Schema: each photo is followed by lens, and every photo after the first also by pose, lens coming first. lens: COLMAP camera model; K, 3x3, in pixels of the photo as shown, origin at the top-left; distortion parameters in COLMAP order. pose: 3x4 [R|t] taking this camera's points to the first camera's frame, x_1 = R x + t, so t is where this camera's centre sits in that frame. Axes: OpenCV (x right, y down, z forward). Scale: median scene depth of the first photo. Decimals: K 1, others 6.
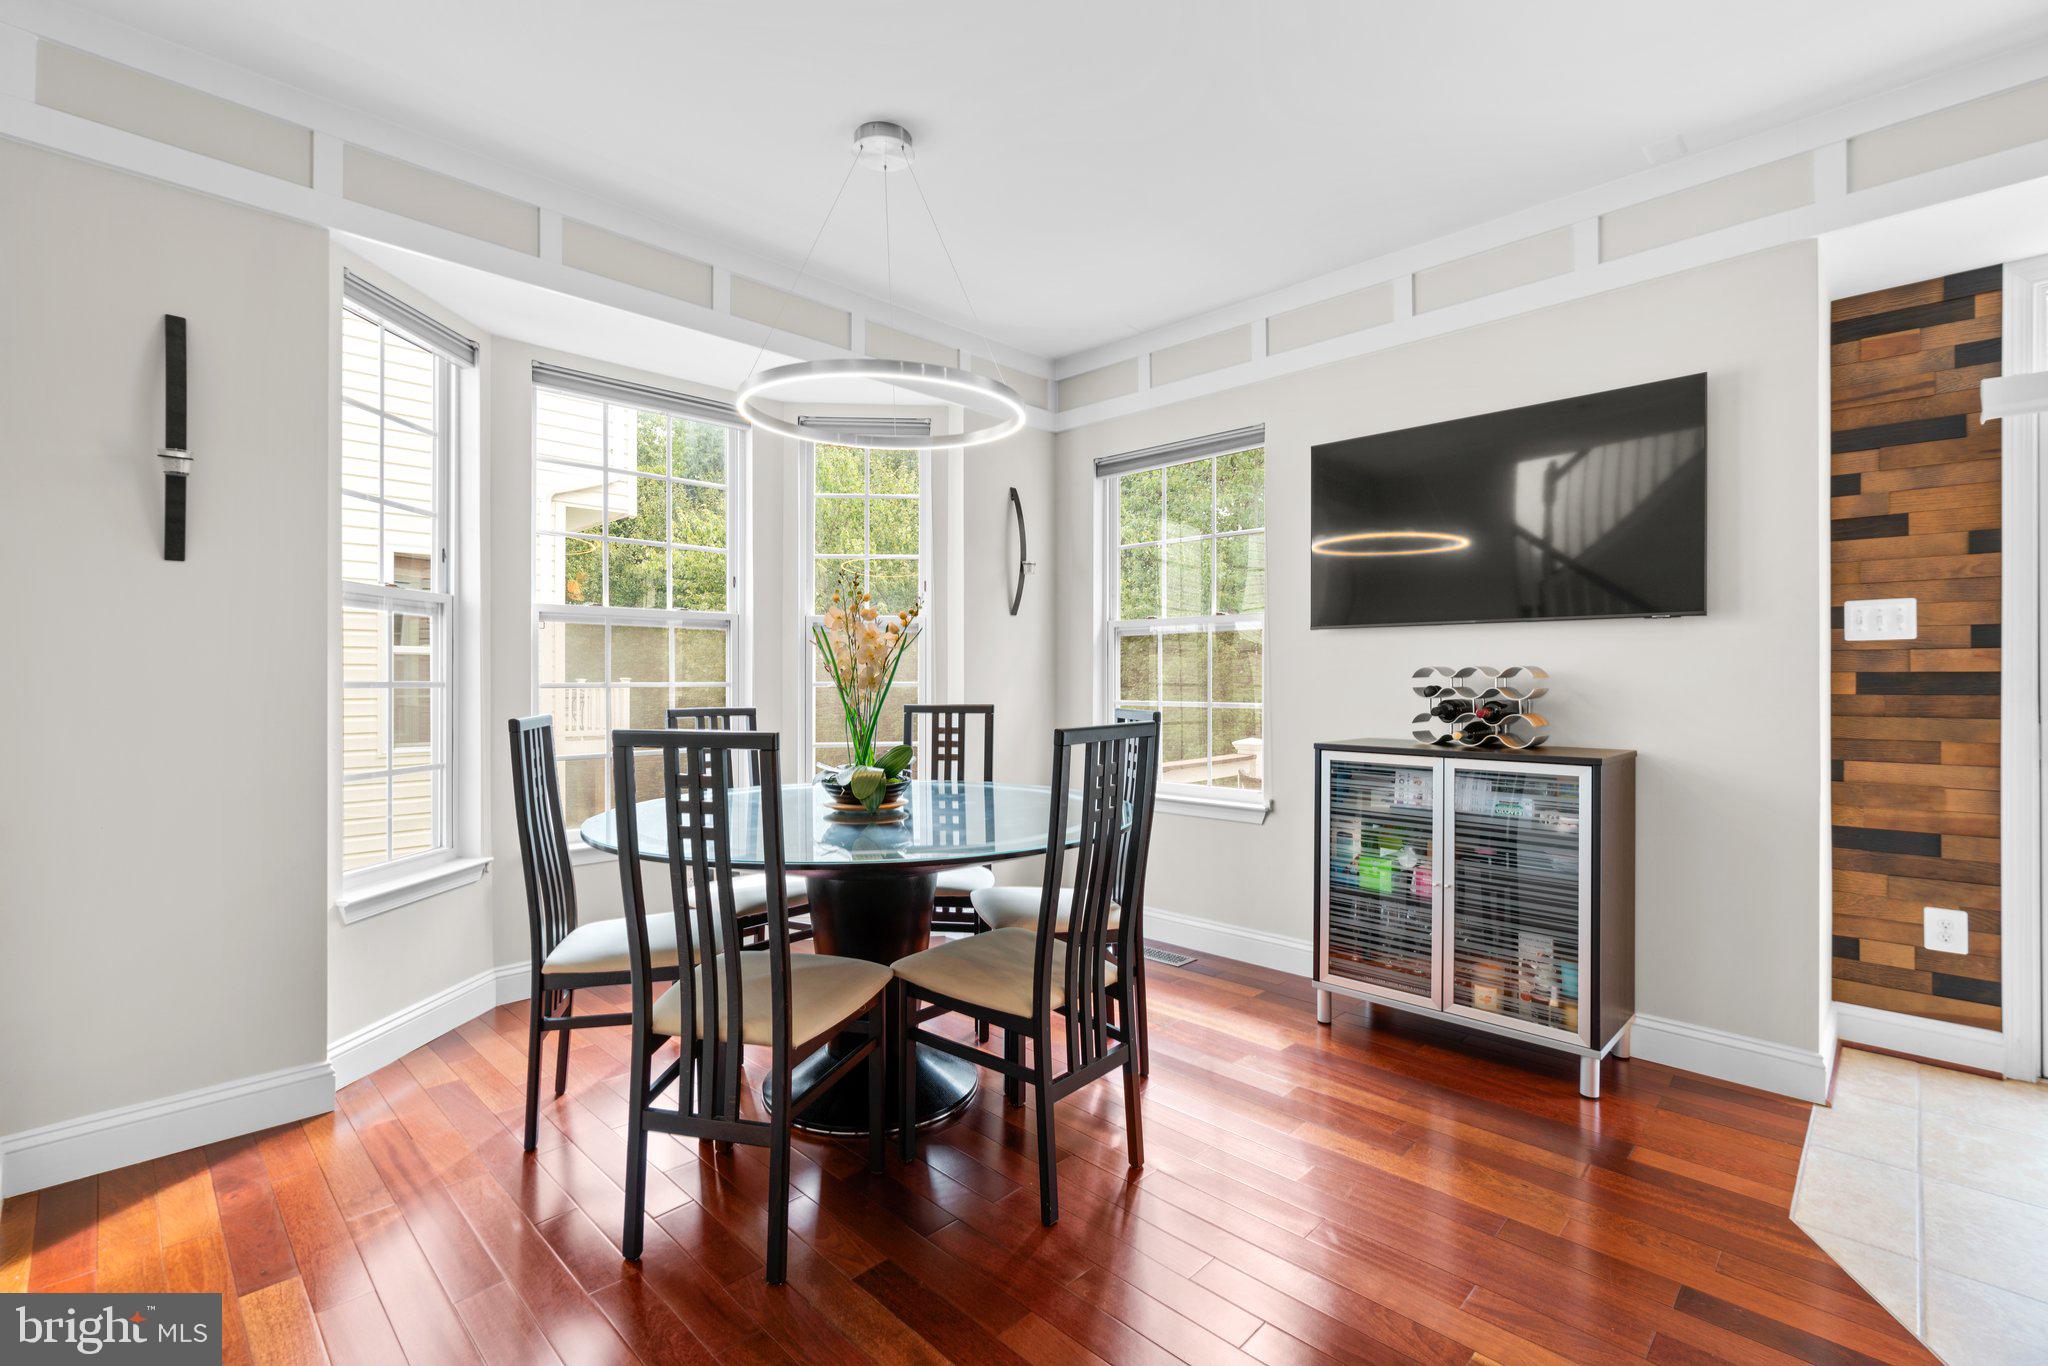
lens RADIAL K [[921.1, 0, 1016.7], [0, 921.1, 679.1], [0, 0, 1]] dist [-0.012137, 0.005802]
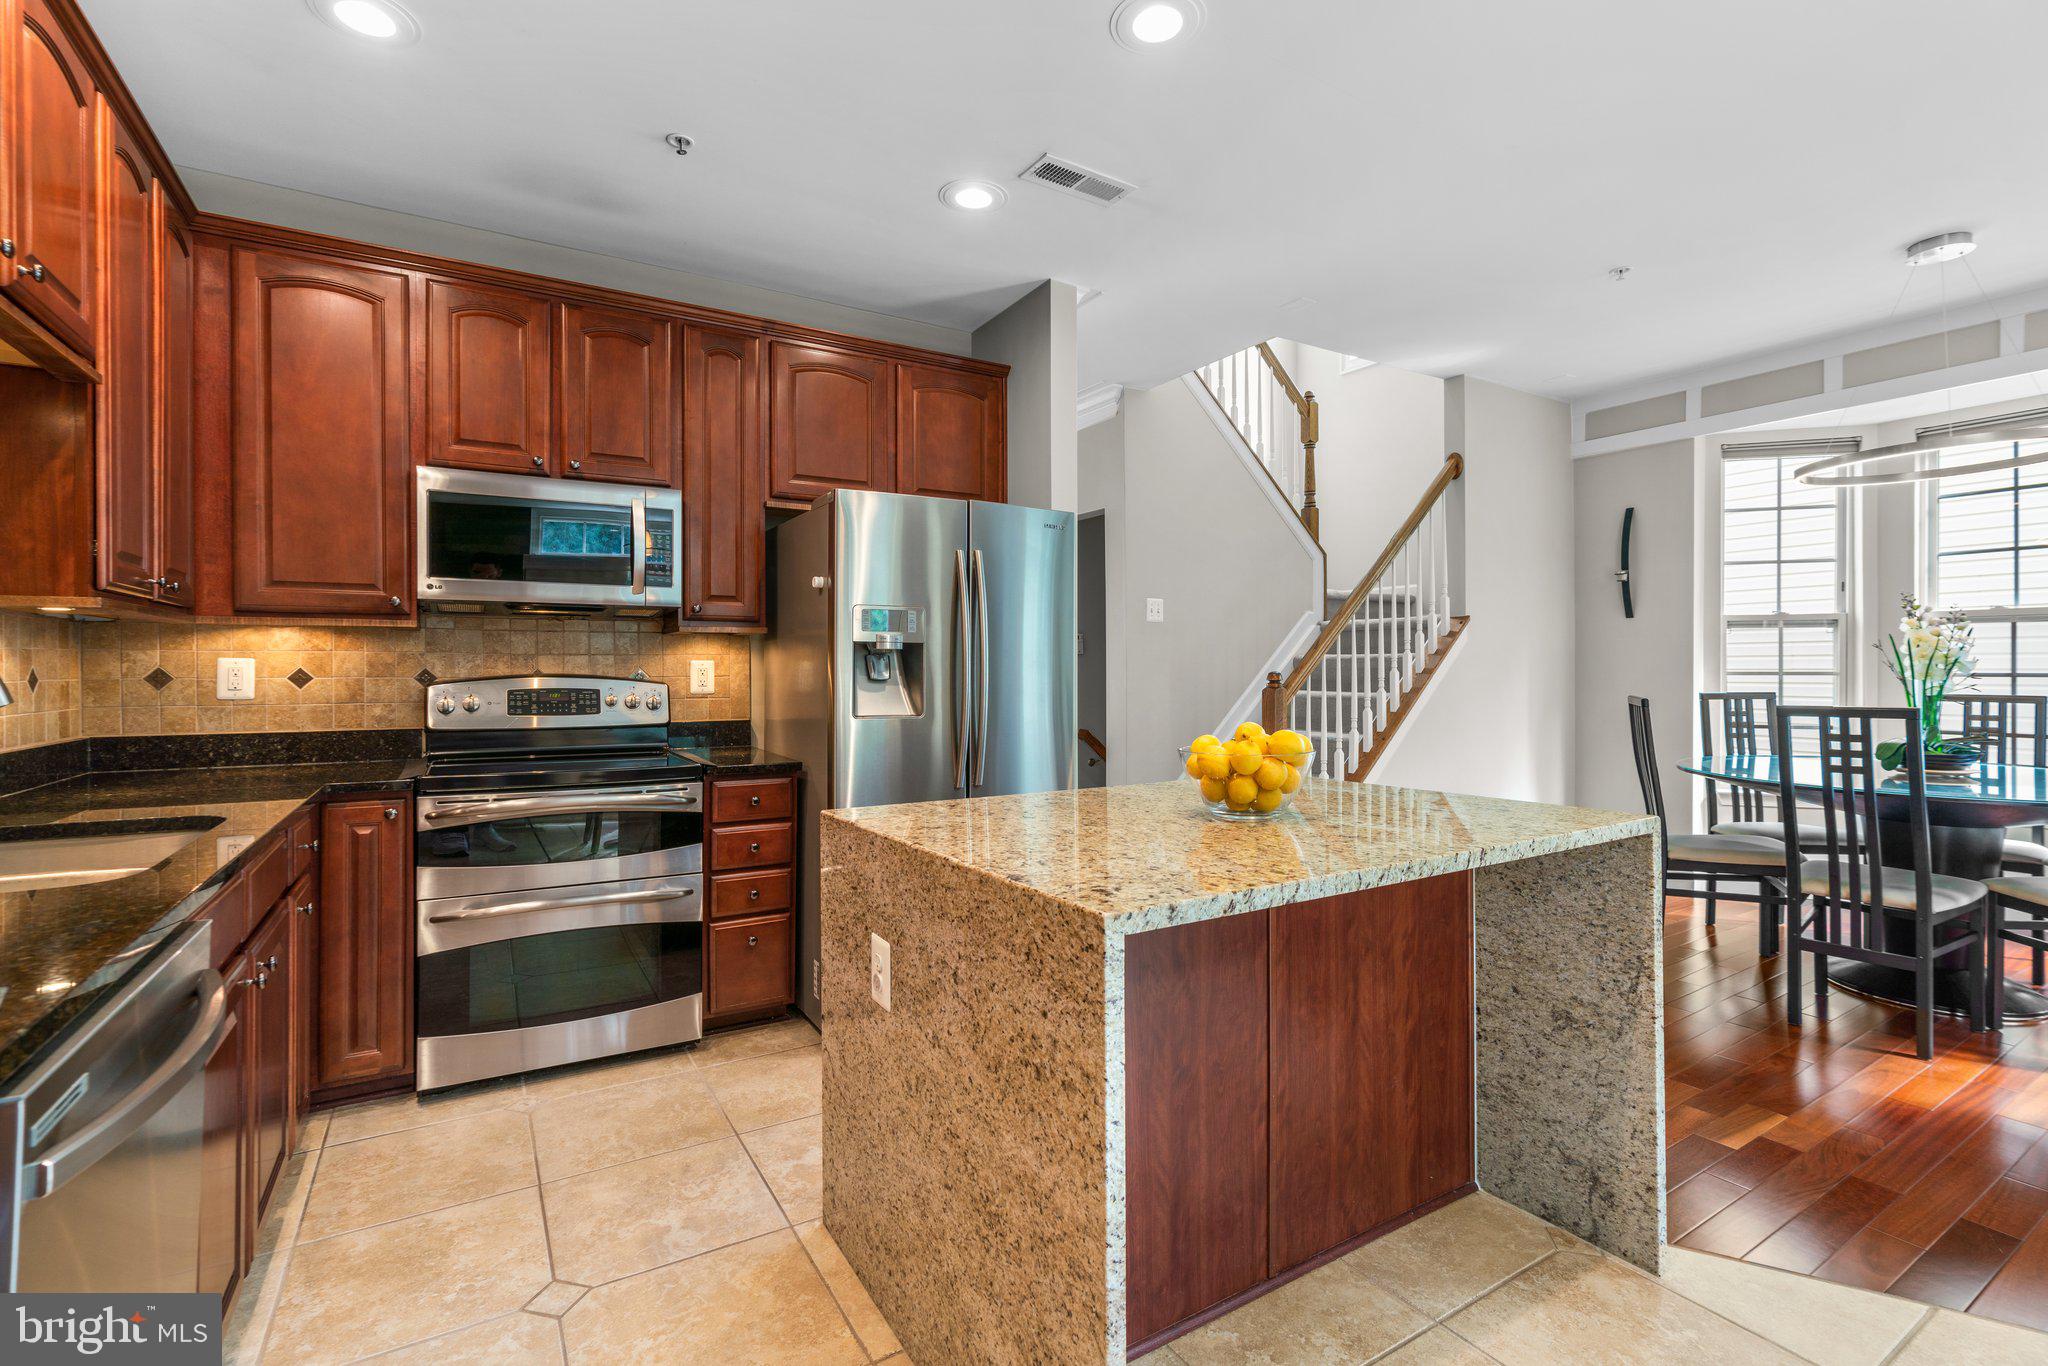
lens RADIAL K [[921.1, 0, 1005.4], [0, 921.1, 674.7], [0, 0, 1]] dist [-0.012137, 0.005802]
pose [[-0.248955, 0.008159, -0.968481, 1.297004], [0.007328, 0.999952, 0.006540, -0.018289], [0.968487, -0.005469, -0.249003, 0.066908]]
